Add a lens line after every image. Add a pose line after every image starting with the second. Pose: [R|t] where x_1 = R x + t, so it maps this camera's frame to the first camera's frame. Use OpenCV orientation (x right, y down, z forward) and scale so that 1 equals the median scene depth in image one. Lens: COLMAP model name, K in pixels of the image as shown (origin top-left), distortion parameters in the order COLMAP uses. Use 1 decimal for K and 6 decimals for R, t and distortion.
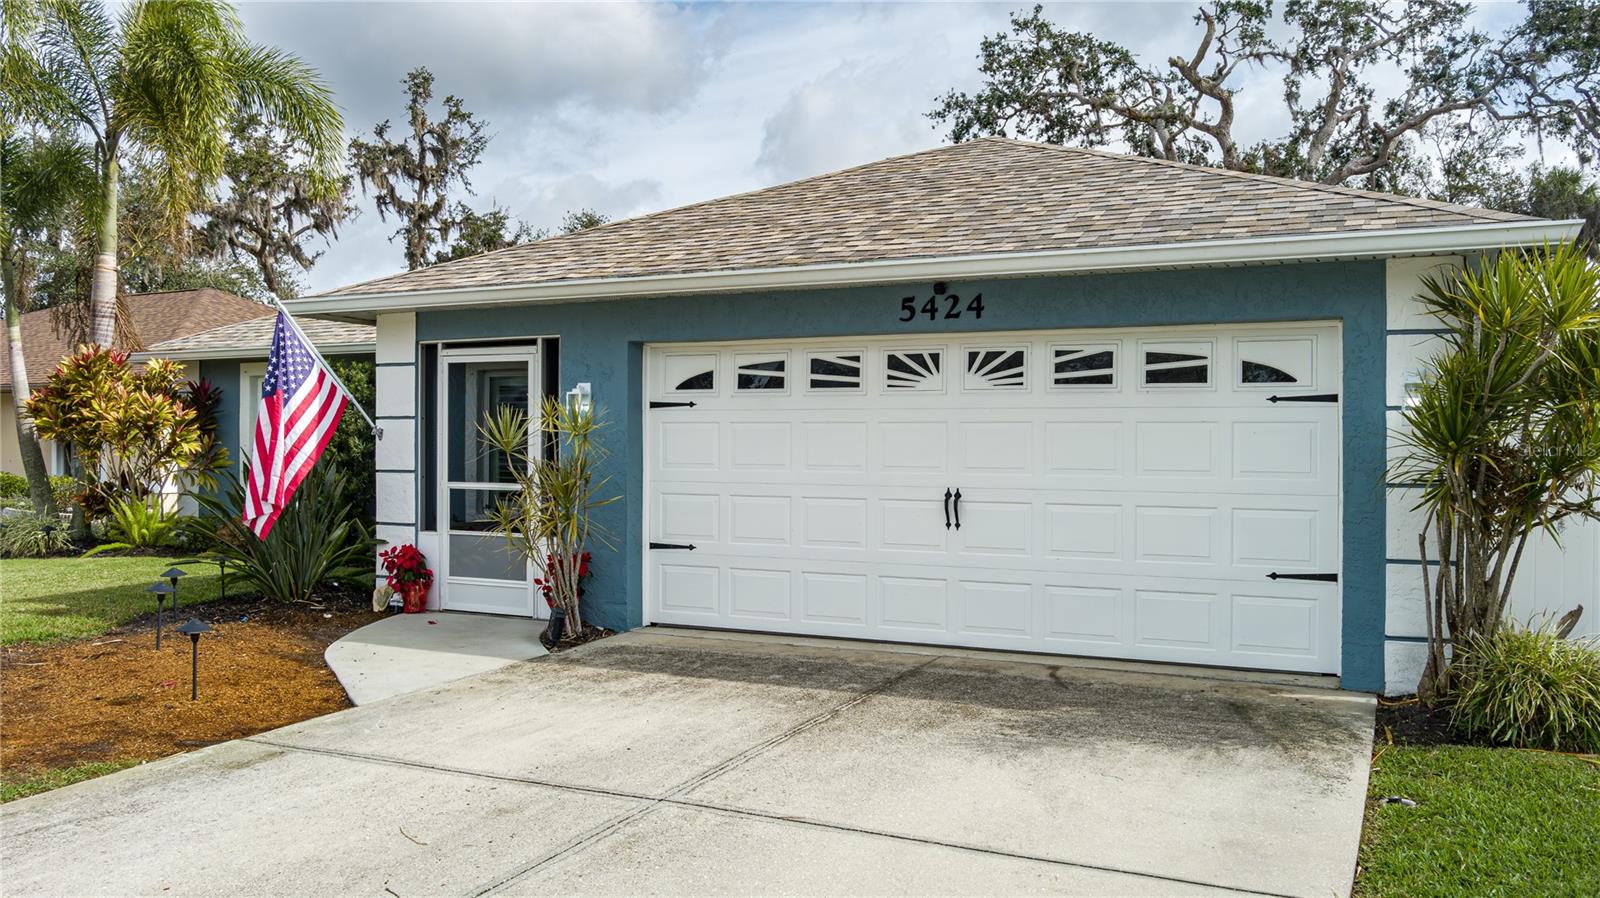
lens RADIAL K [[1295.4, 0, 808.4], [0, 1295.4, 453.0], [0, 0, 1]] dist [-0.046275, 0.002920]
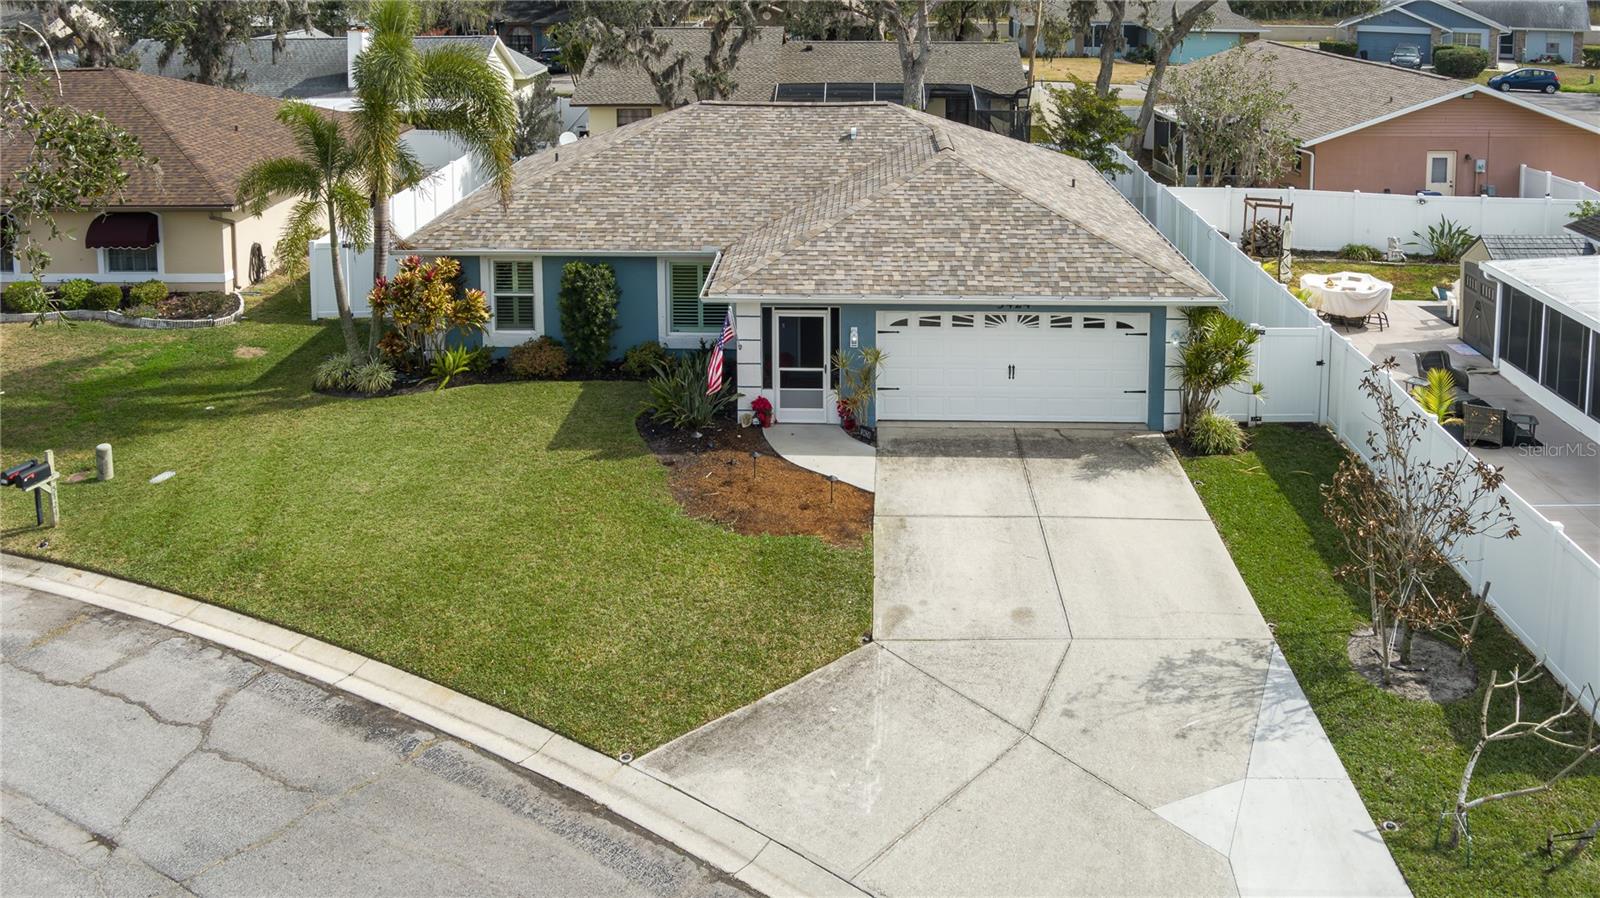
lens RADIAL K [[1347.0, 0, 826.5], [0, 1347.0, 103.1], [0, 0, 1]] dist [-0.011297, -0.004230]
pose [[0.911208, -0.055865, 0.408141, -1.300113], [0.006589, 0.992612, 0.121155, -0.822759], [-0.411894, -0.107708, 0.904844, -1.261944]]
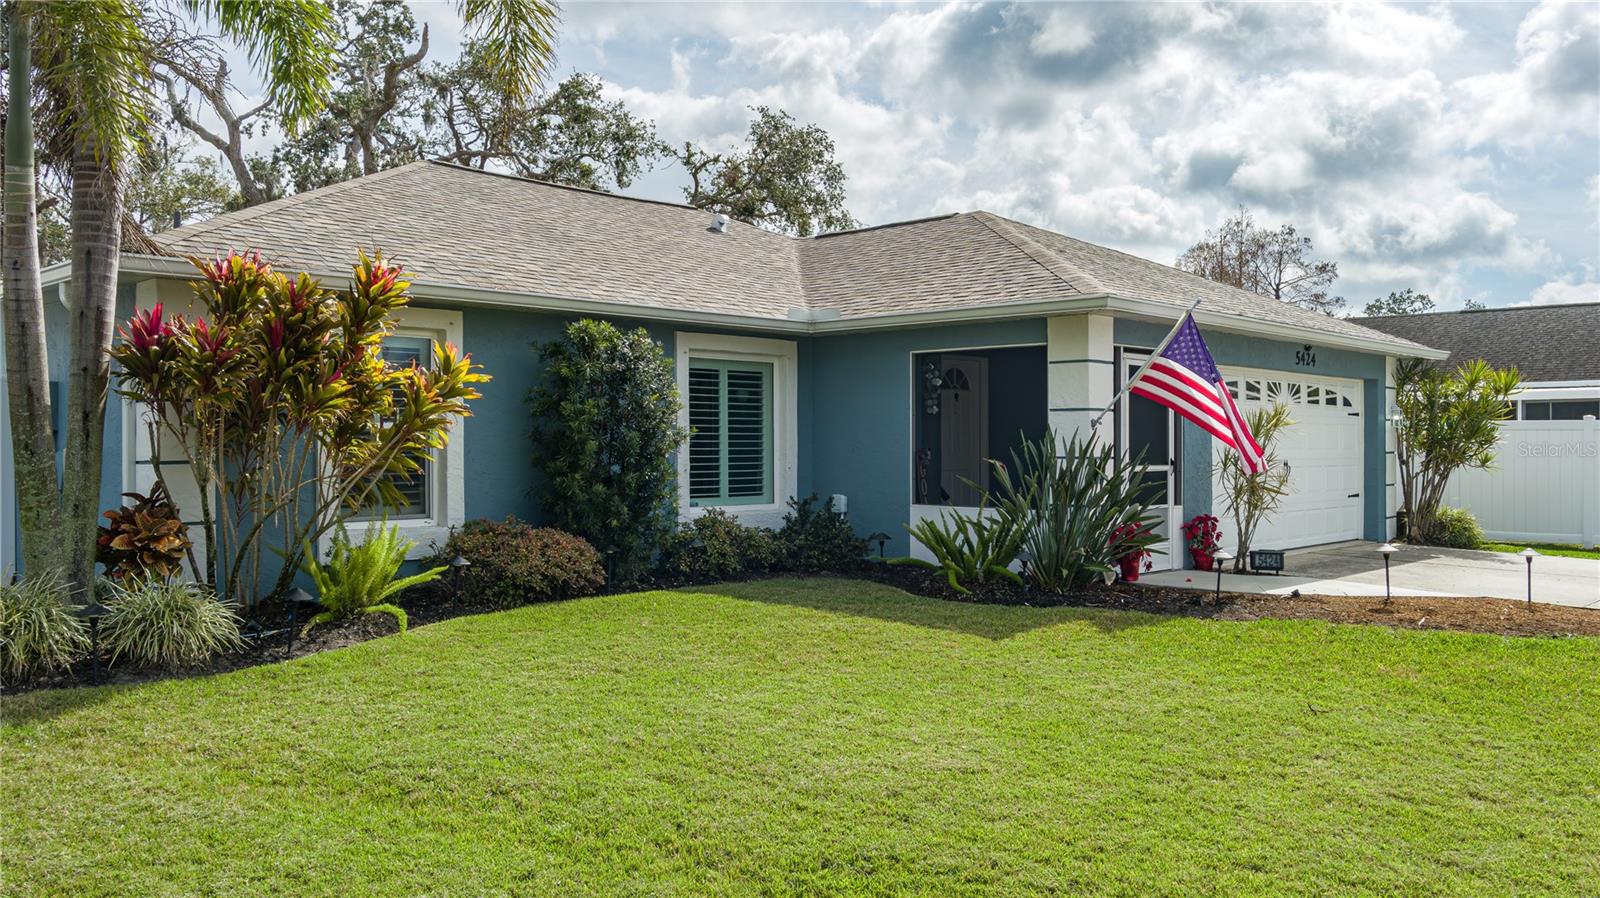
lens RADIAL K [[1295.4, 0, 808.4], [0, 1295.4, 453.0], [0, 0, 1]] dist [-0.046275, 0.002920]
pose [[0.296373, -0.011320, 0.955005, -1.709365], [0.005273, 0.999934, 0.010216, -0.003480], [-0.955058, 0.002008, 0.296413, 1.066817]]
